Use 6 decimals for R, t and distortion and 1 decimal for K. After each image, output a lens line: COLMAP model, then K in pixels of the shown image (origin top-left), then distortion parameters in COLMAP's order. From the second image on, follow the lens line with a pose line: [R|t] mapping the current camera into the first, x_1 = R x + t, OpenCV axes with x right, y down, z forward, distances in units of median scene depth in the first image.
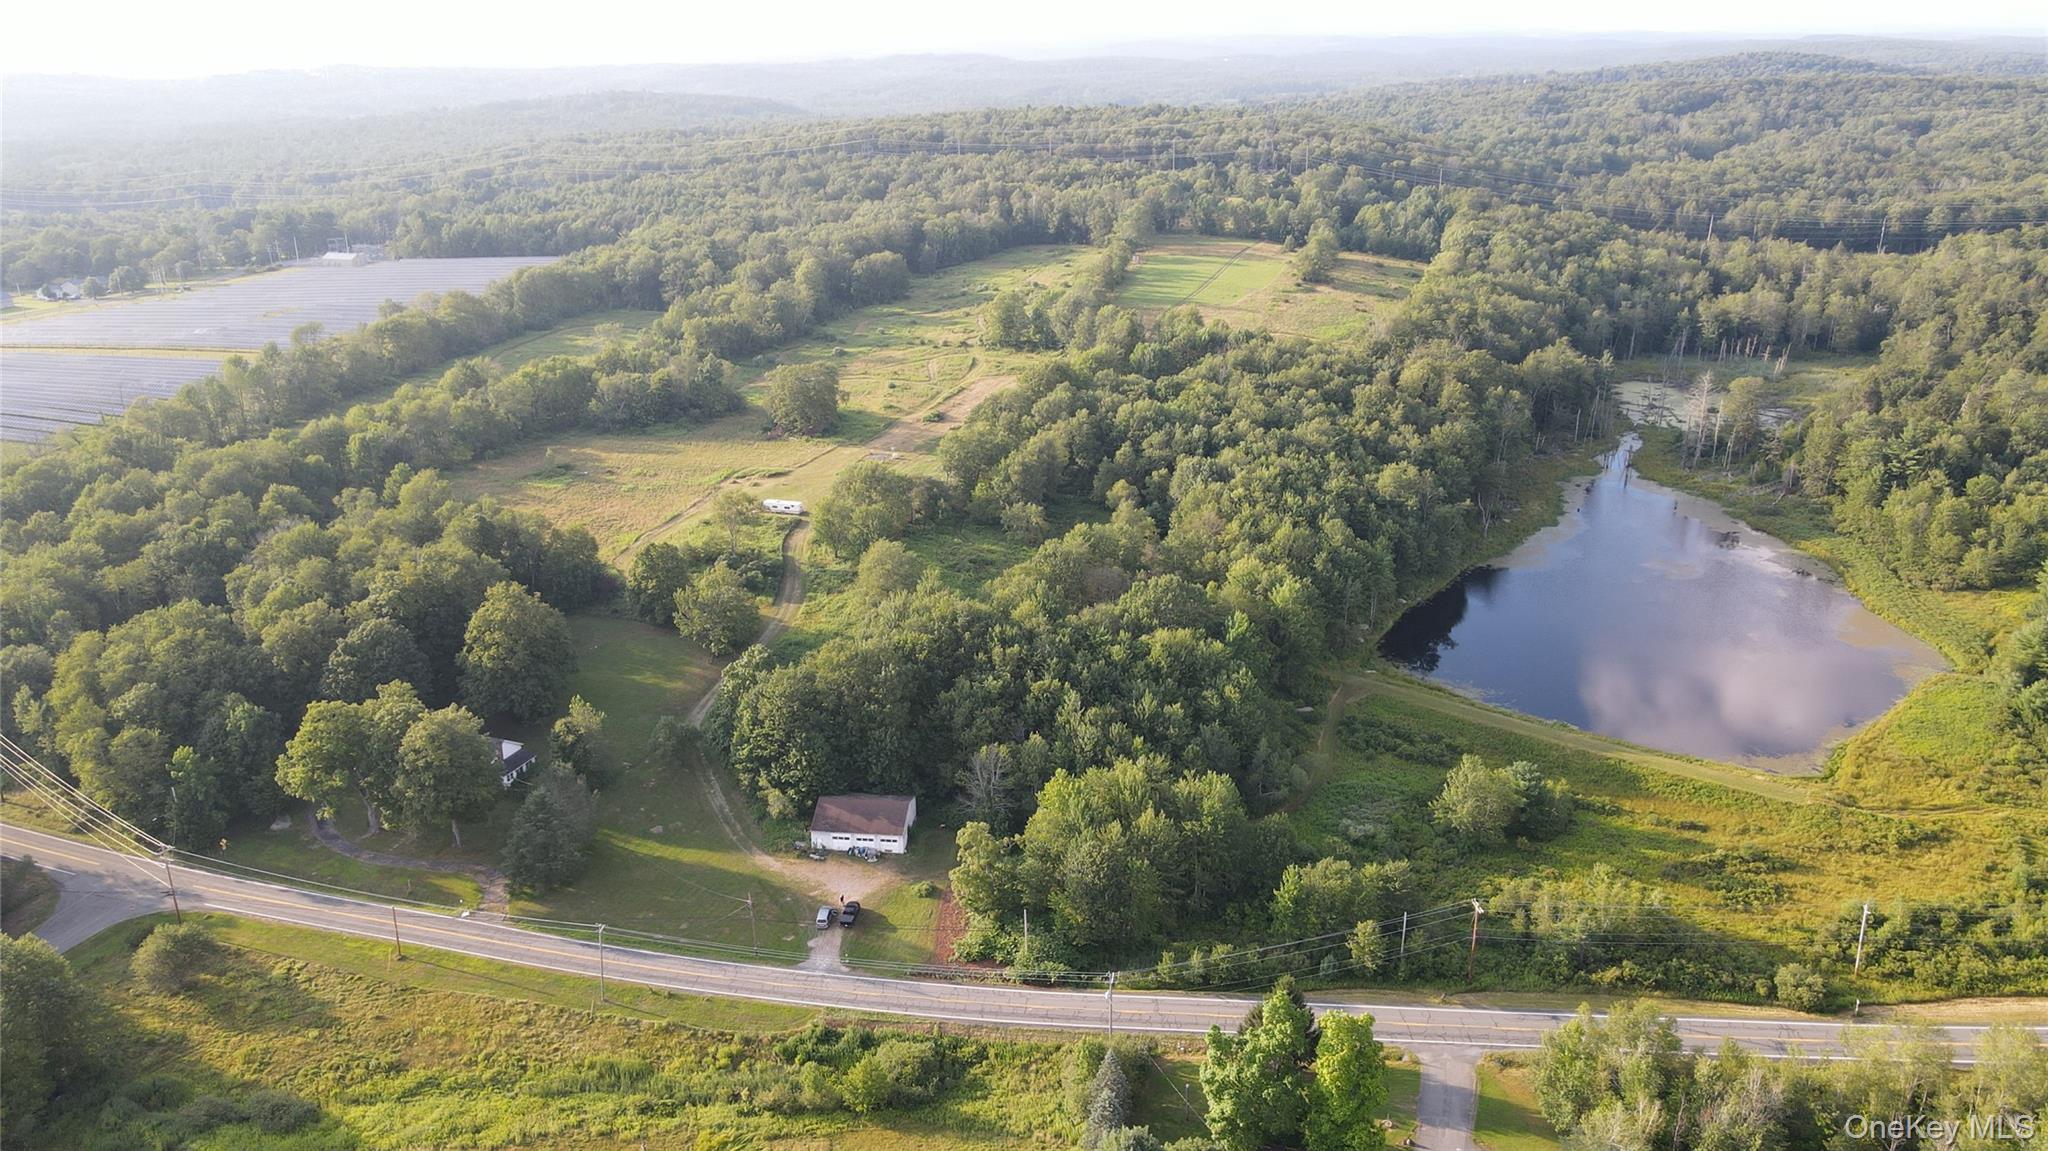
lens RADIAL K [[1519.7, 0, 1024.0], [0, 1519.7, 575.5], [0, 0, 1]] dist [-0.004989, 0.056325]
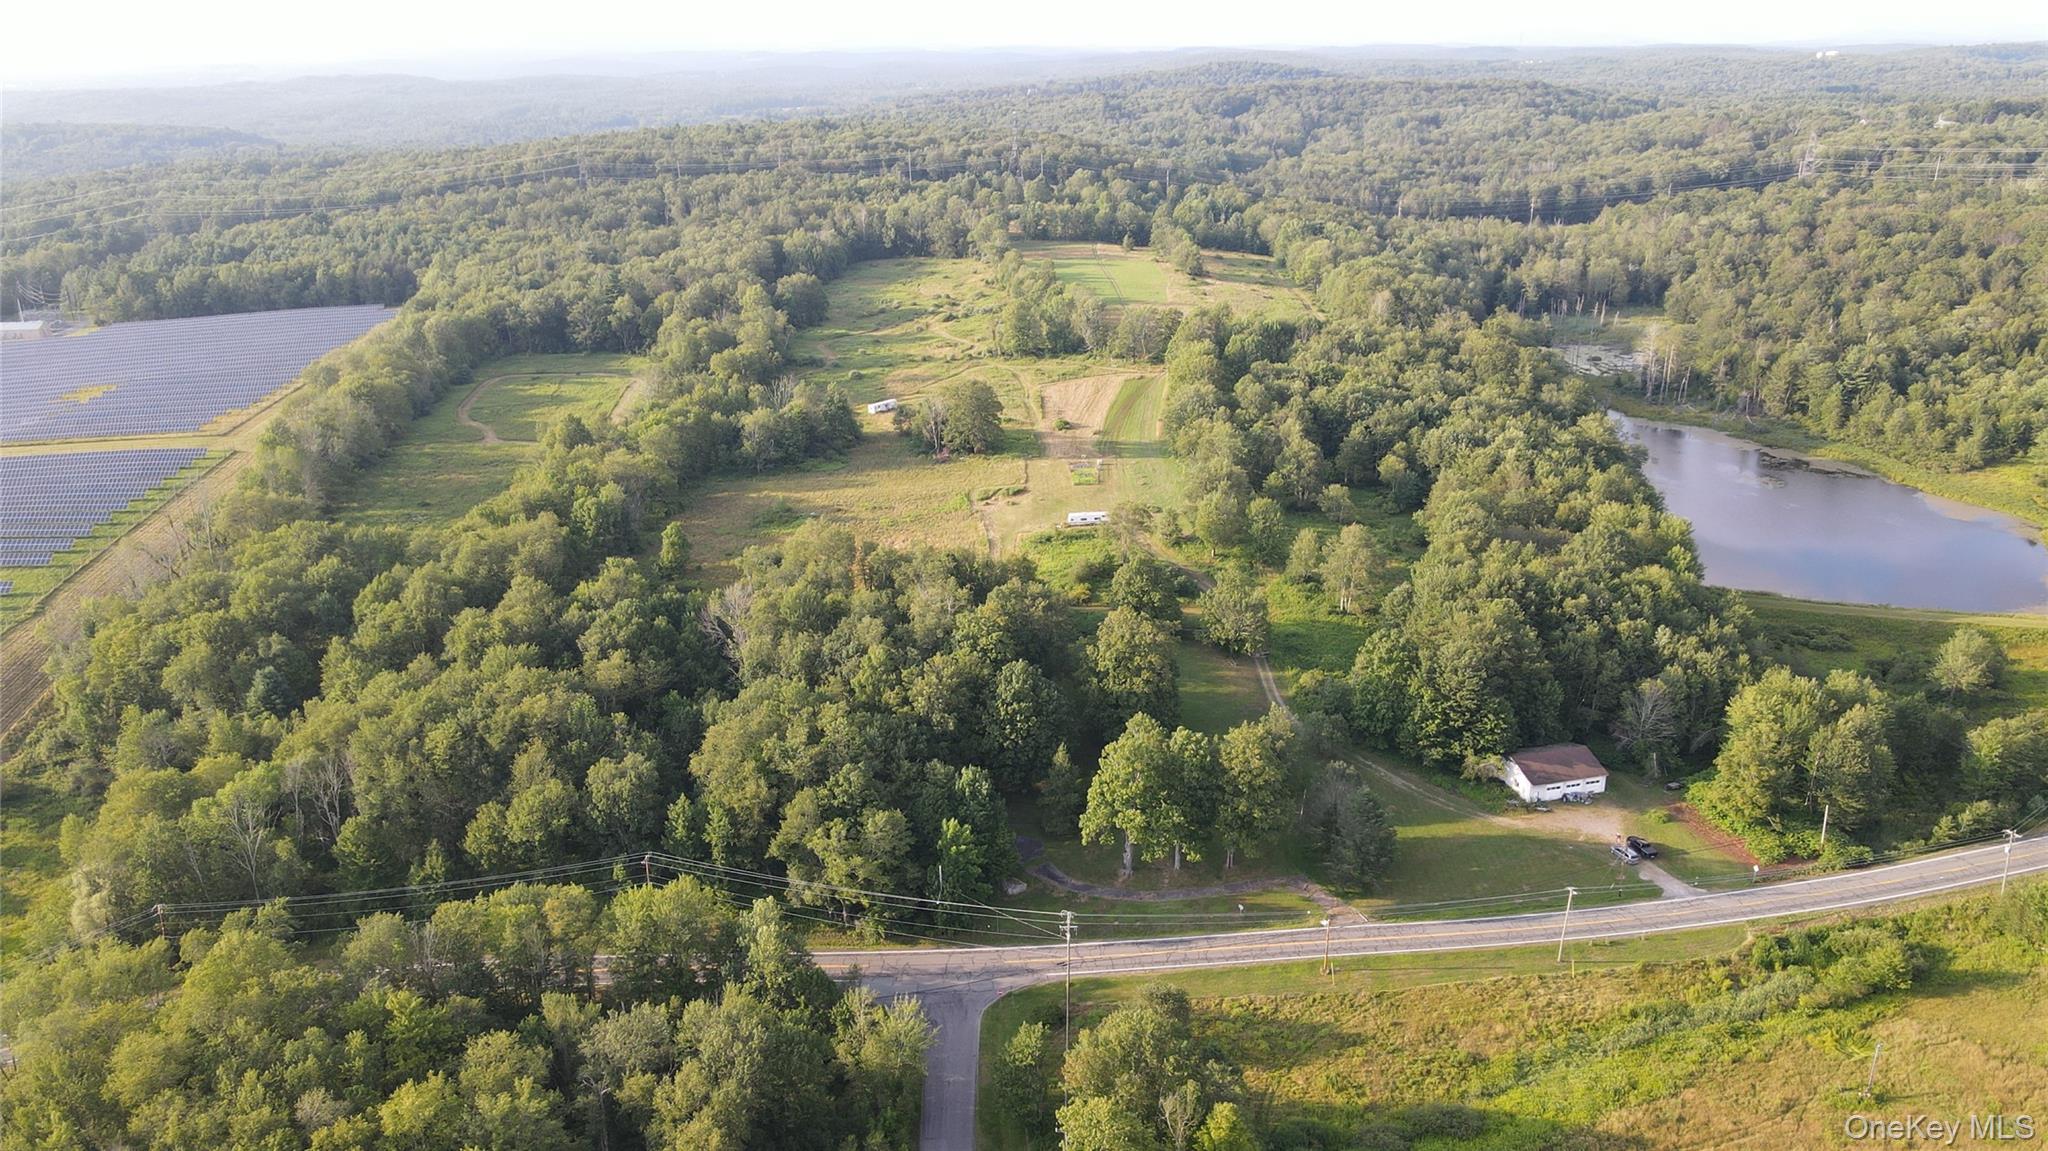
lens RADIAL K [[1519.7, 0, 1024.0], [0, 1519.7, 575.5], [0, 0, 1]] dist [-0.004989, 0.056325]
pose [[0.930379, -0.132657, 0.341756, -0.371514], [0.135962, 0.990610, 0.014382, -0.019239], [-0.340455, 0.033085, 0.939679, 0.052159]]
